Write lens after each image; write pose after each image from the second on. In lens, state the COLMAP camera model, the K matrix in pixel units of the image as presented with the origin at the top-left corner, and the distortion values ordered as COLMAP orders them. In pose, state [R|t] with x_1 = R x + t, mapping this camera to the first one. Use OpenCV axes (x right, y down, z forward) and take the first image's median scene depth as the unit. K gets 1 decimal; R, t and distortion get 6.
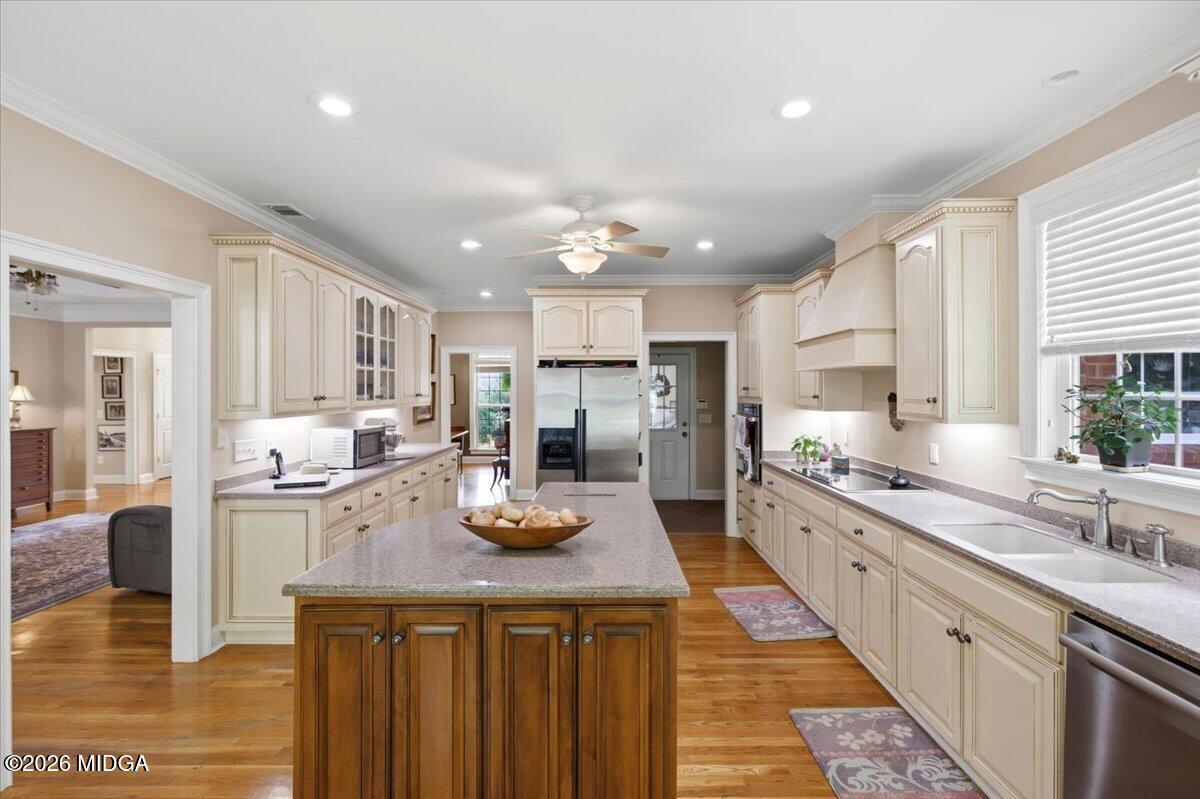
lens RADIAL K [[487.1, 0, 597.4], [0, 487.1, 391.9], [0, 0, 1]] dist [0.000028, 0.000042]
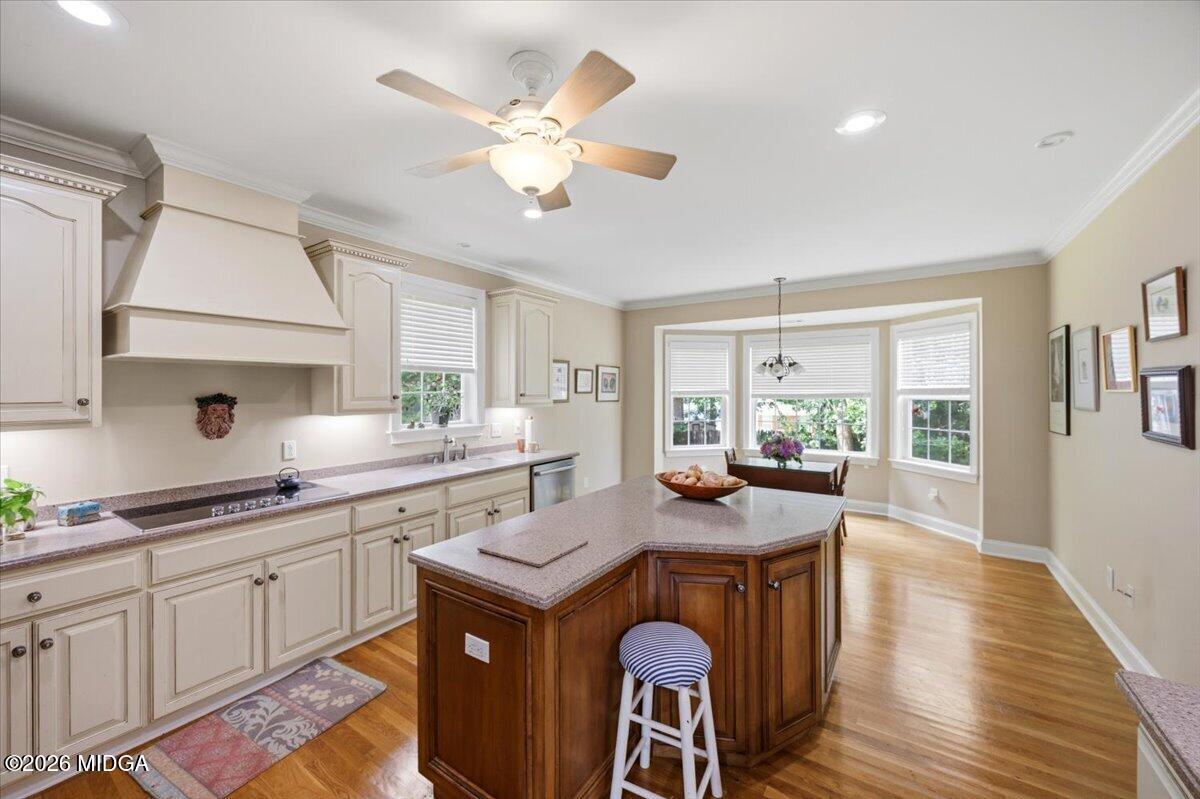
lens RADIAL K [[487.1, 0, 597.4], [0, 487.1, 391.9], [0, 0, 1]] dist [0.000028, 0.000042]
pose [[-0.836136, -0.001249, 0.548521, -0.420416], [0.000824, 0.999993, 0.003533, -0.001172], [-0.548522, 0.003407, -0.836129, 1.440393]]
